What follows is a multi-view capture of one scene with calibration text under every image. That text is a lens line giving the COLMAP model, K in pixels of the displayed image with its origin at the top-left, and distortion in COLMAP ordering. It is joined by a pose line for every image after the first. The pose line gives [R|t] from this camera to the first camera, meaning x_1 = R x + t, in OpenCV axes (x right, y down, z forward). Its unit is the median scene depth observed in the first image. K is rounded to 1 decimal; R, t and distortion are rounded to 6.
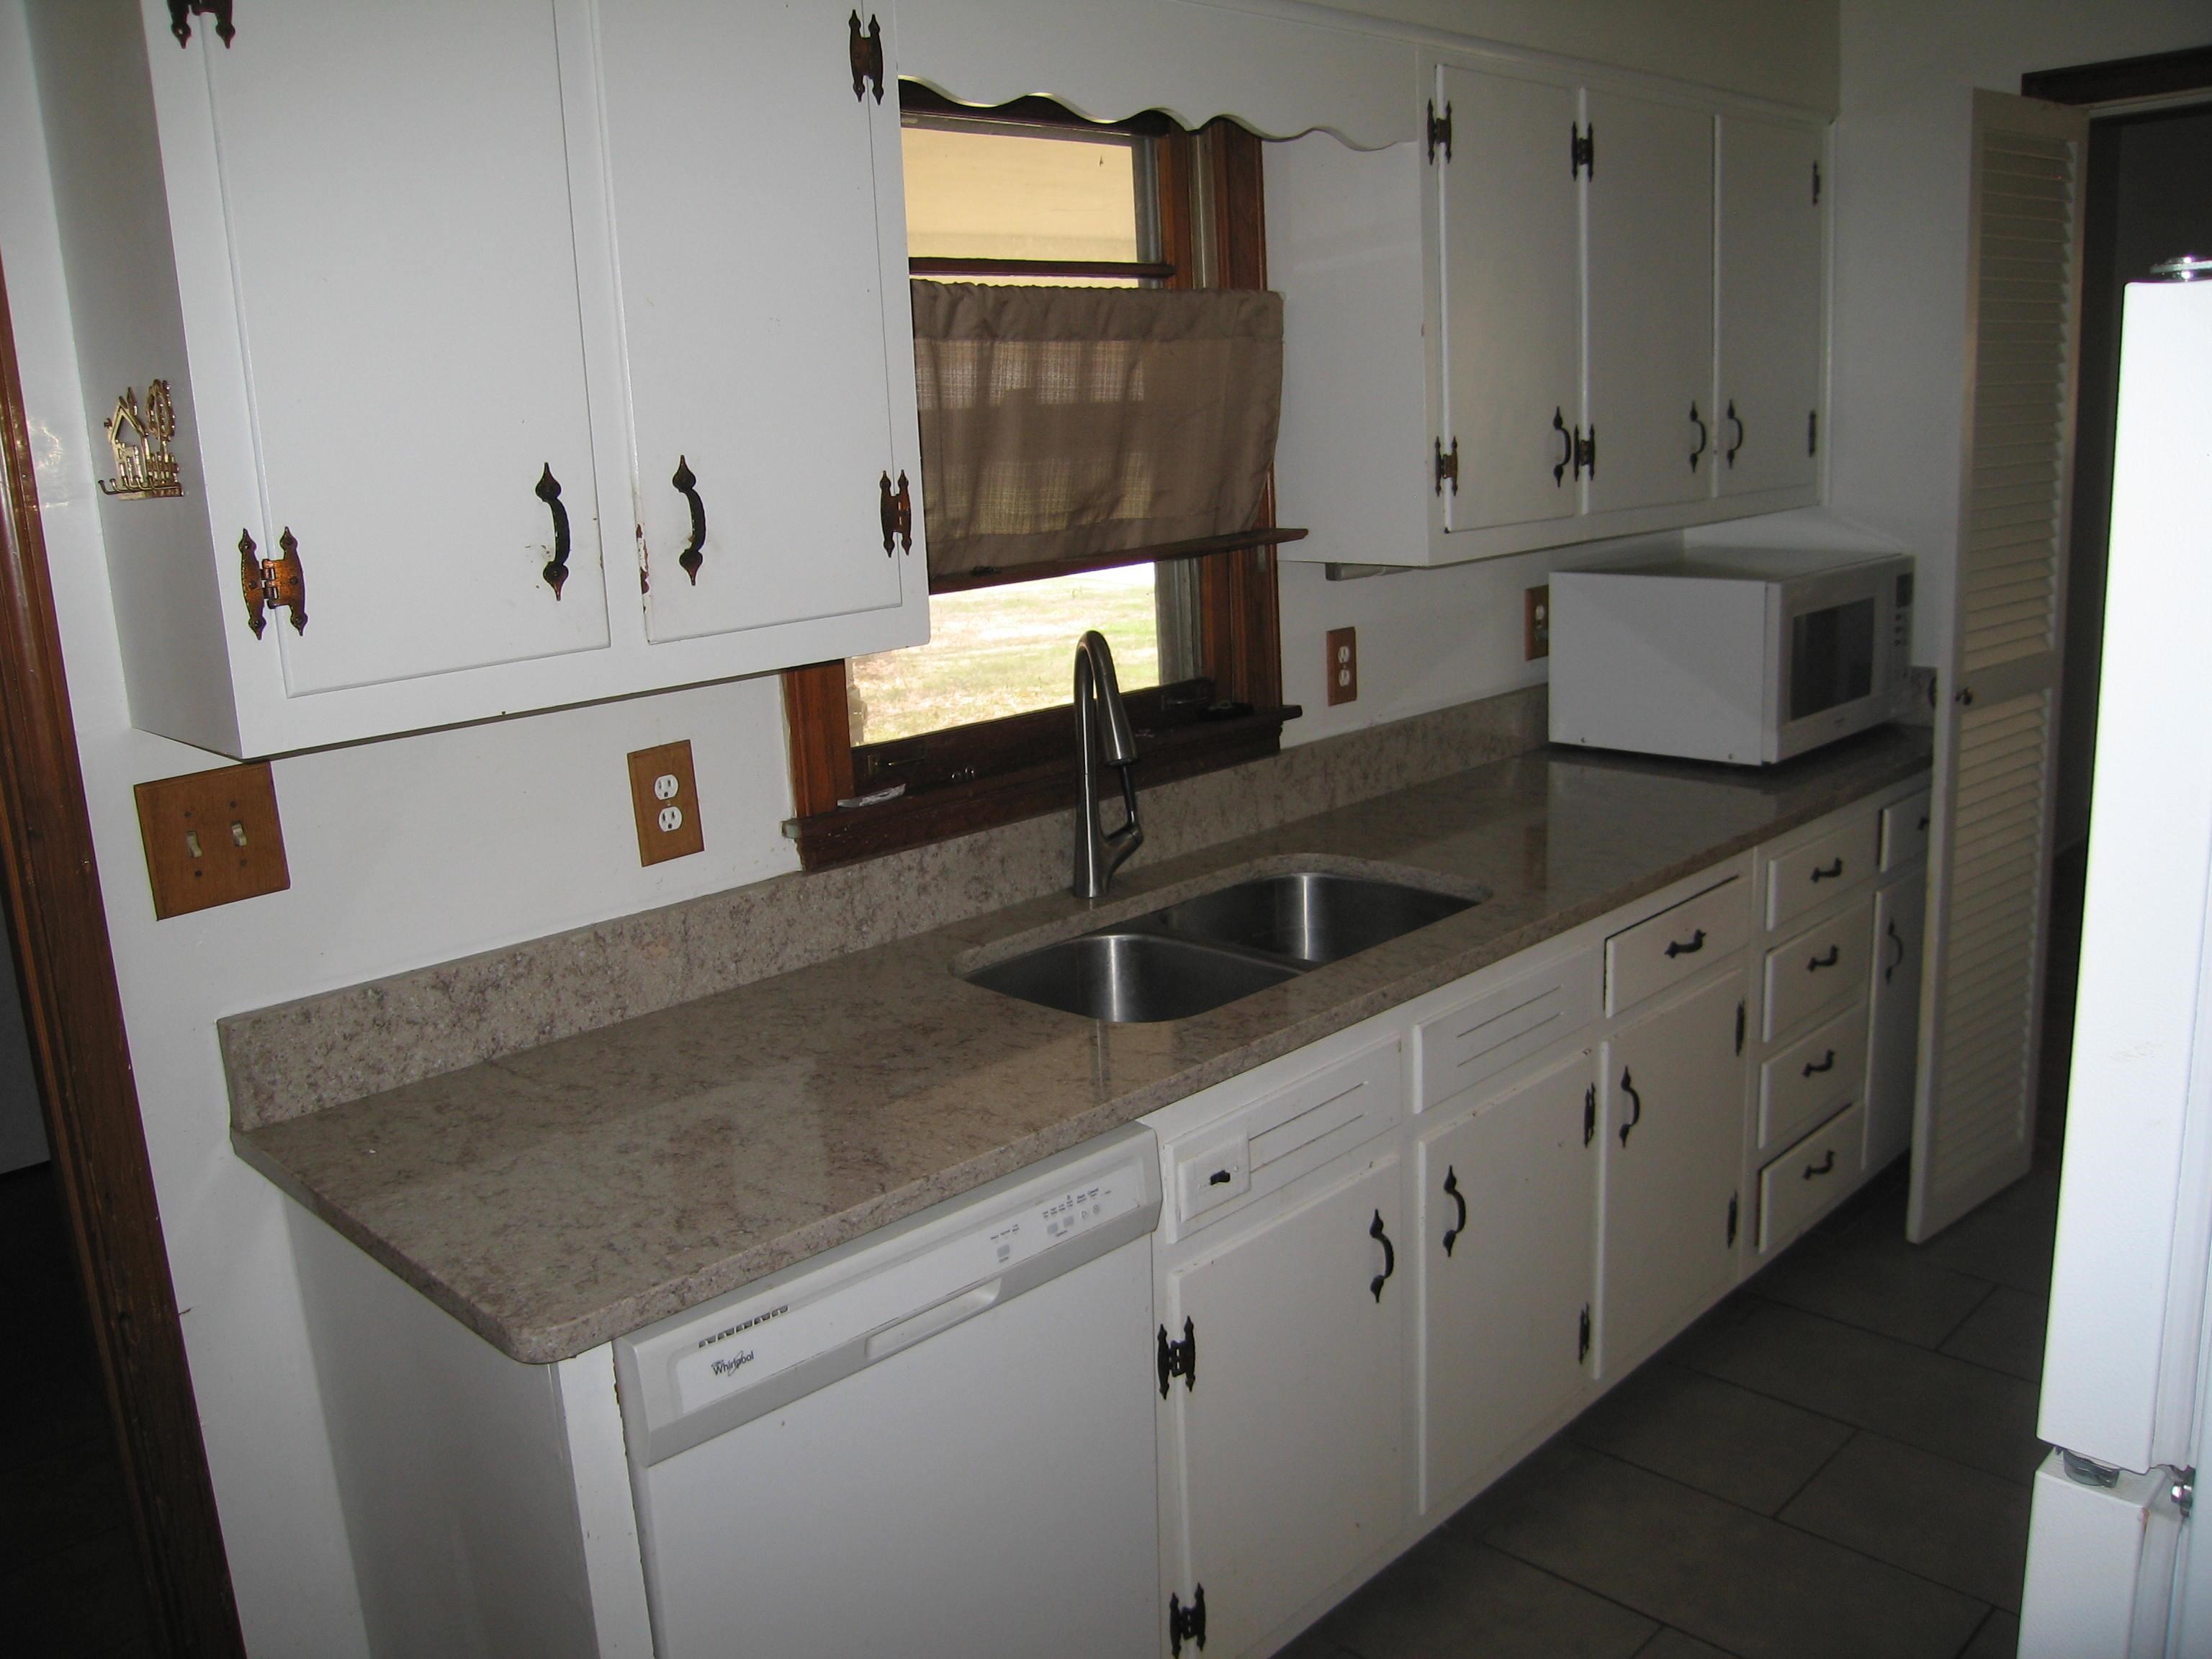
lens RADIAL K [[1845.6, 0, 1106.0], [0, 1845.6, 829.5], [0, 0, 1]] dist [-0.000597, 0.007530]
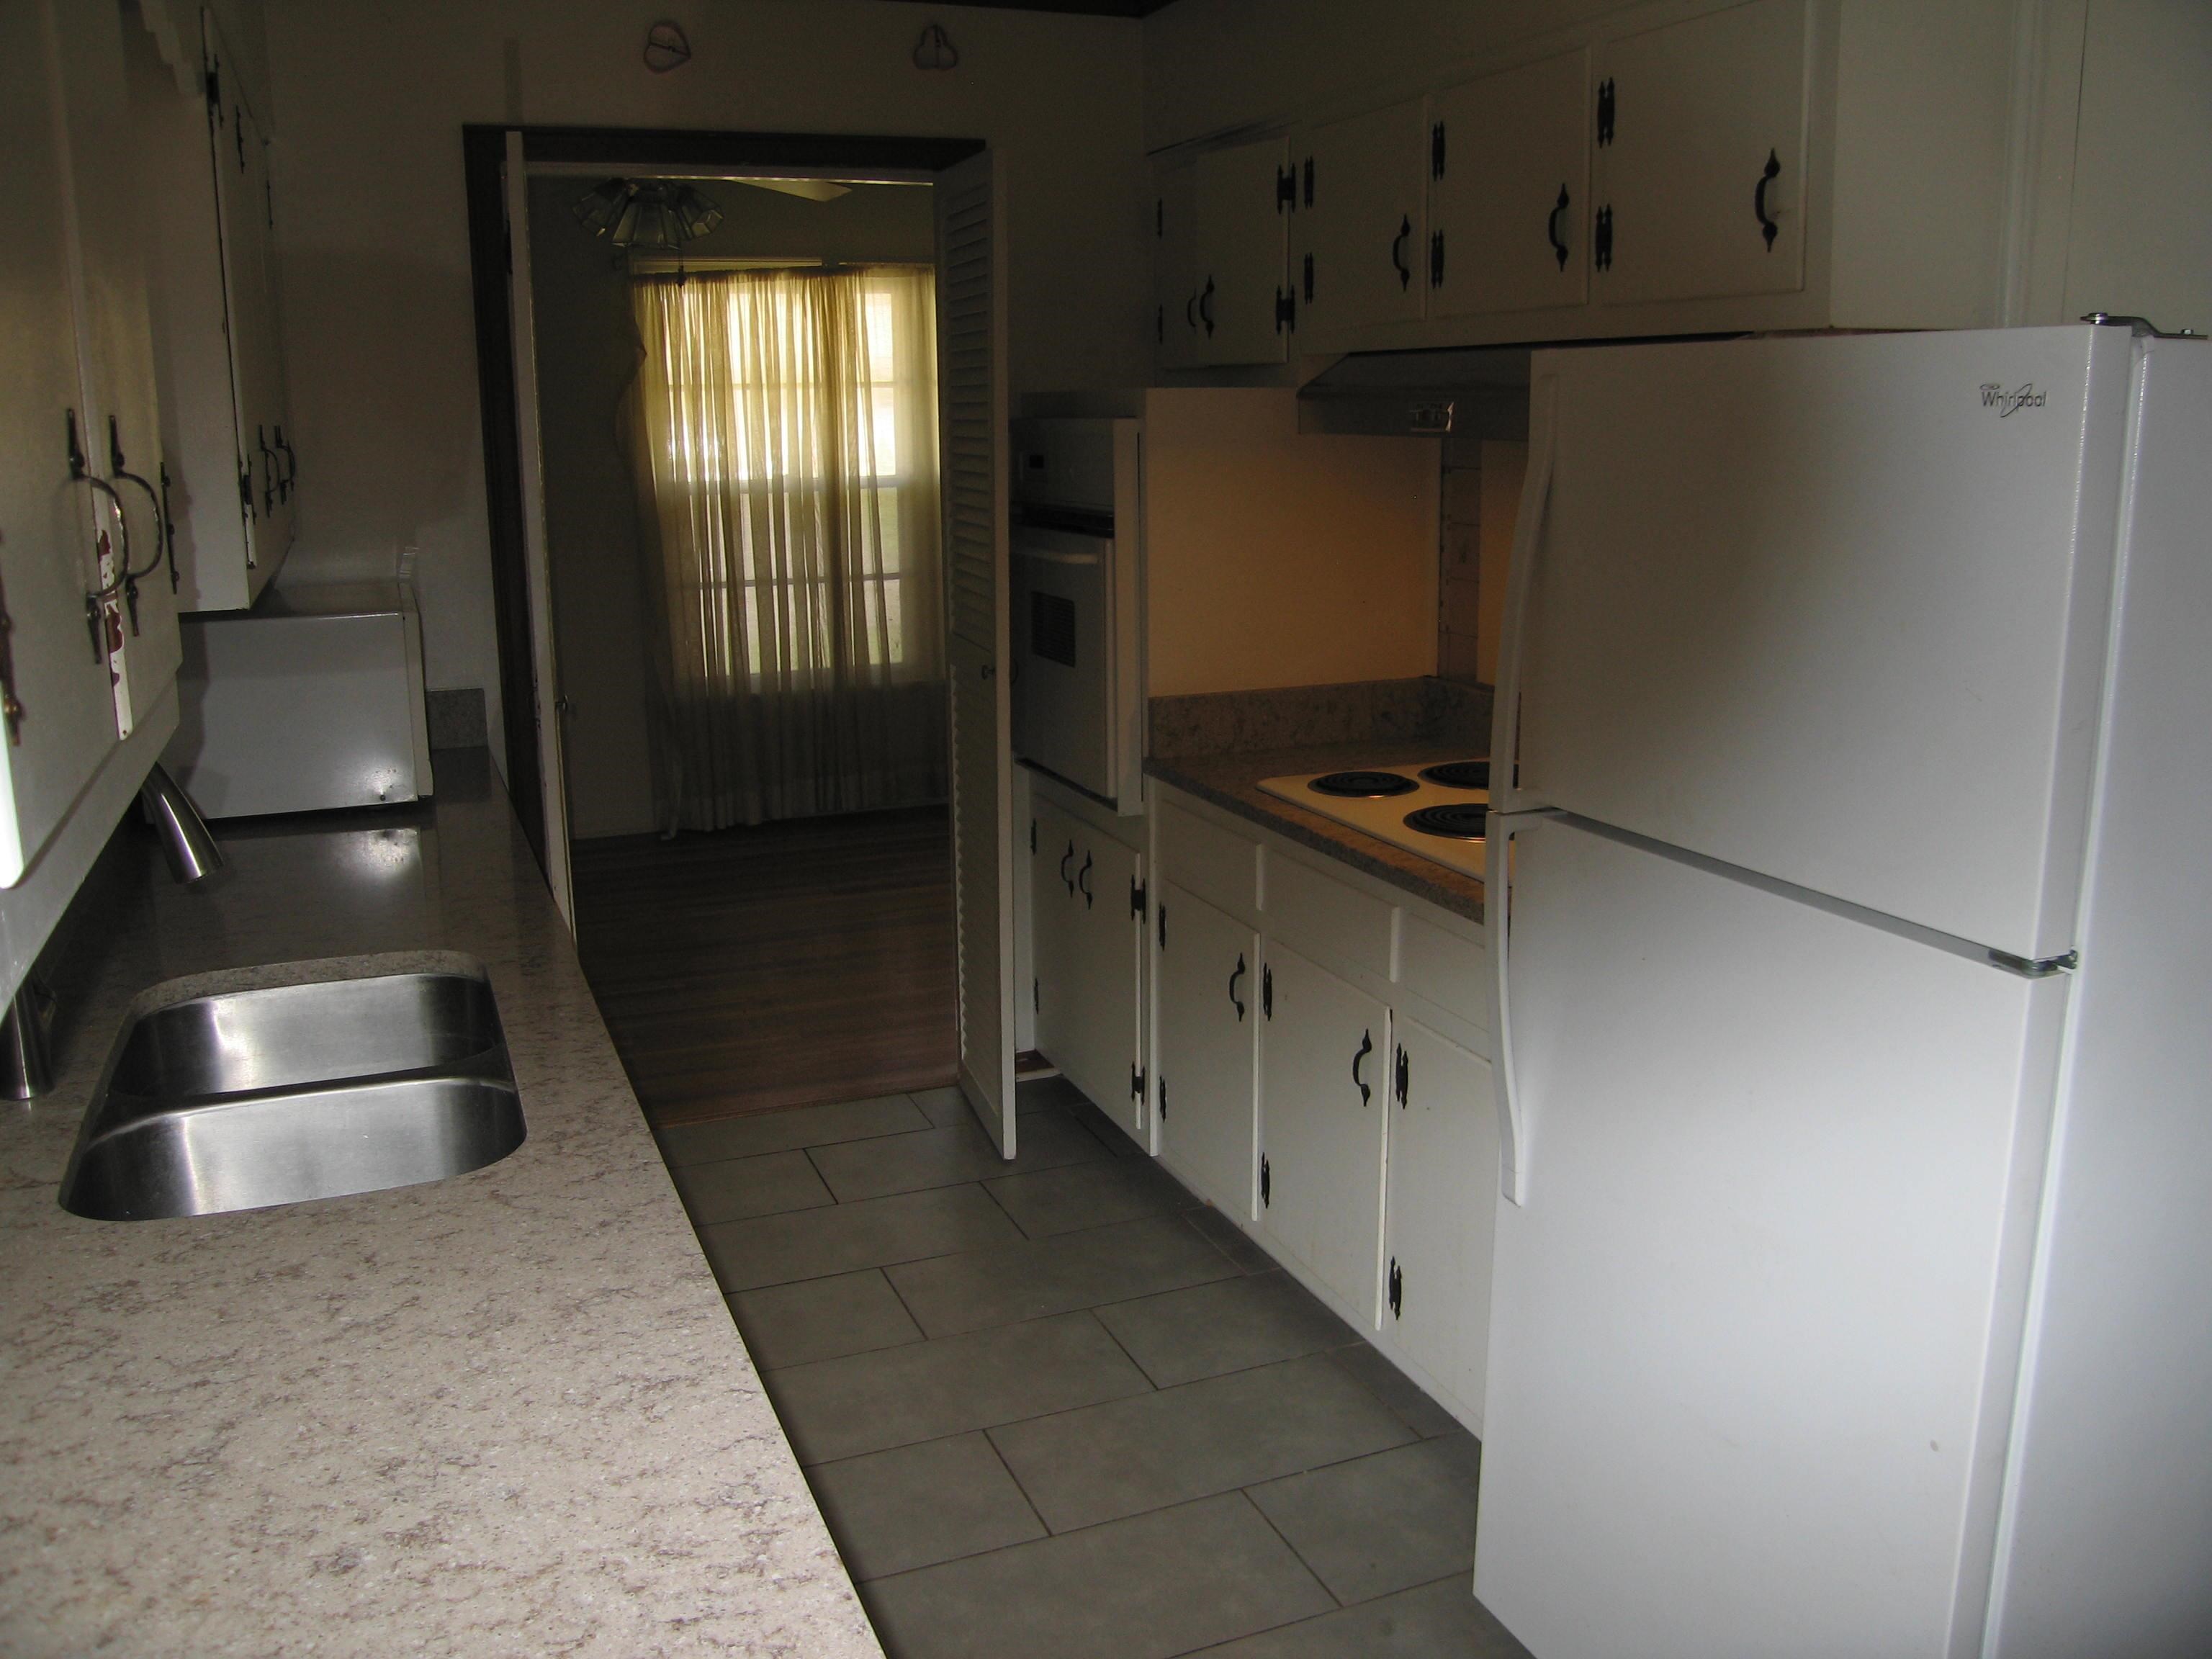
lens RADIAL K [[1845.6, 0, 1106.0], [0, 1845.6, 829.5], [0, 0, 1]] dist [-0.000597, 0.007530]
pose [[0.369082, -0.154458, 0.916472, -0.606899], [0.188462, 0.978045, 0.088938, -0.055360], [-0.910088, 0.139895, 0.390088, 0.467955]]
